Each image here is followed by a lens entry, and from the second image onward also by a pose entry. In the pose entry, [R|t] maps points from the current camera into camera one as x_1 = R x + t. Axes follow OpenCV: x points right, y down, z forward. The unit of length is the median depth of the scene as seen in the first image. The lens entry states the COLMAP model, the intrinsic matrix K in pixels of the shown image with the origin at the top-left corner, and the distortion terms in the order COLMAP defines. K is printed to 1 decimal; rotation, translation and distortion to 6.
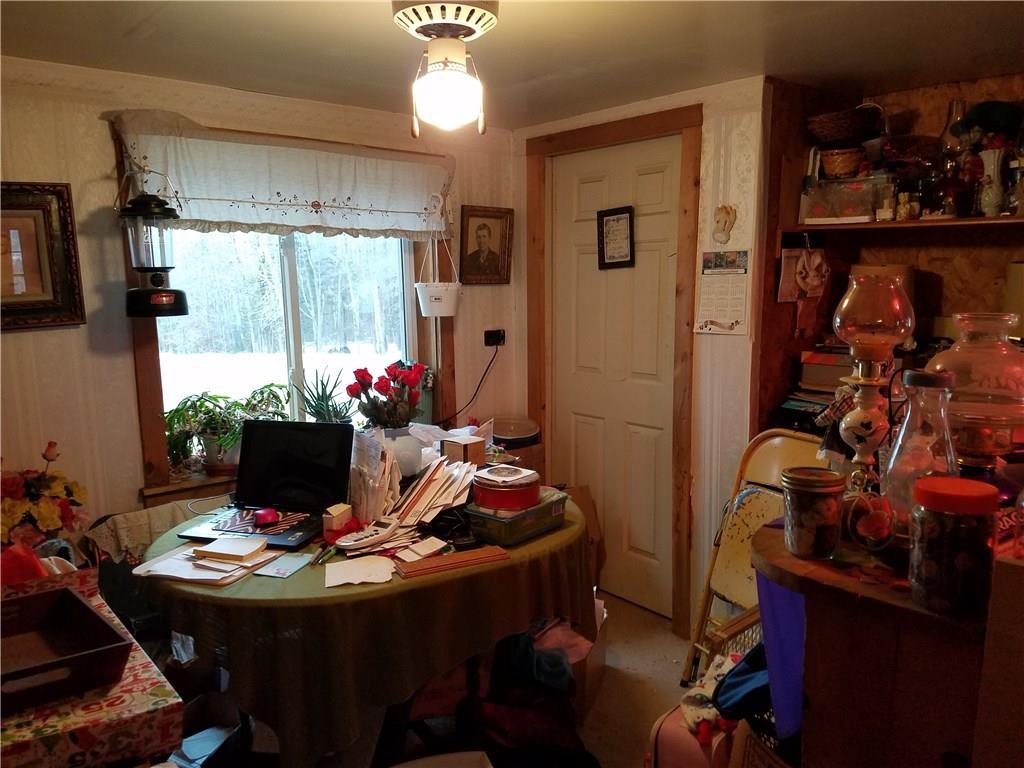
lens RADIAL K [[775.7, 0, 509.3], [0, 775.7, 385.7], [0, 0, 1]] dist [0.072298, -0.043431]
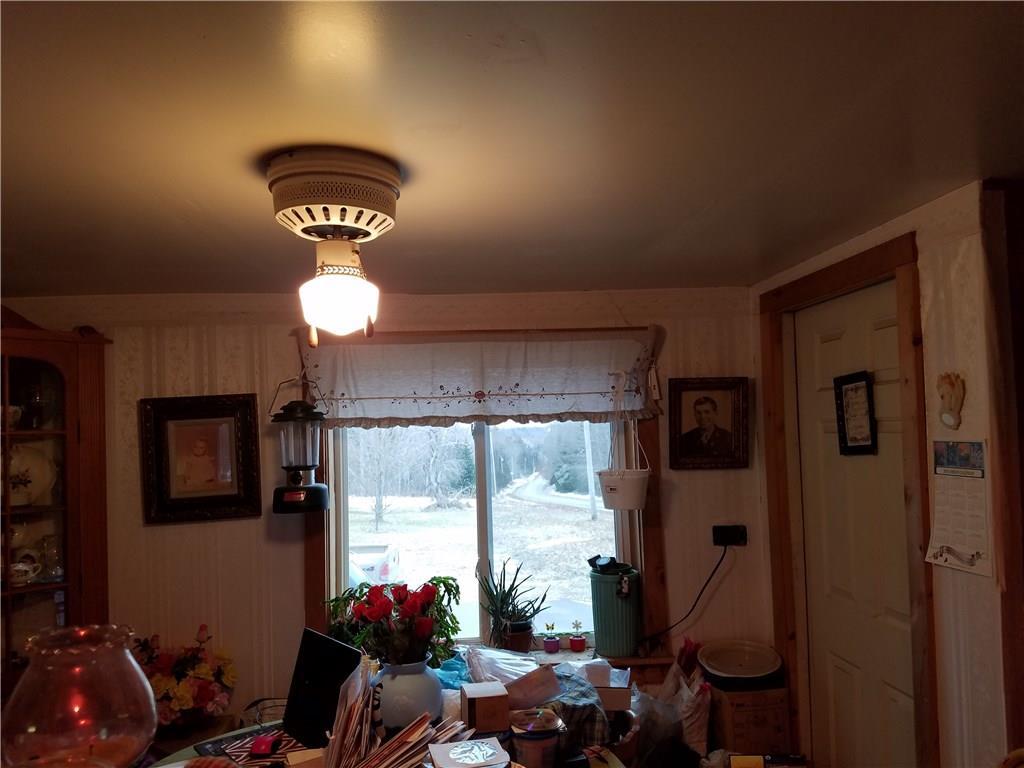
lens RADIAL K [[775.7, 0, 510.8], [0, 775.7, 382.1], [0, 0, 1]] dist [0.072298, -0.043431]
pose [[0.809322, -0.049690, -0.585260, 0.352287], [-0.060175, 0.984158, -0.166770, -0.085649], [0.584275, 0.170189, 0.793510, 0.245490]]
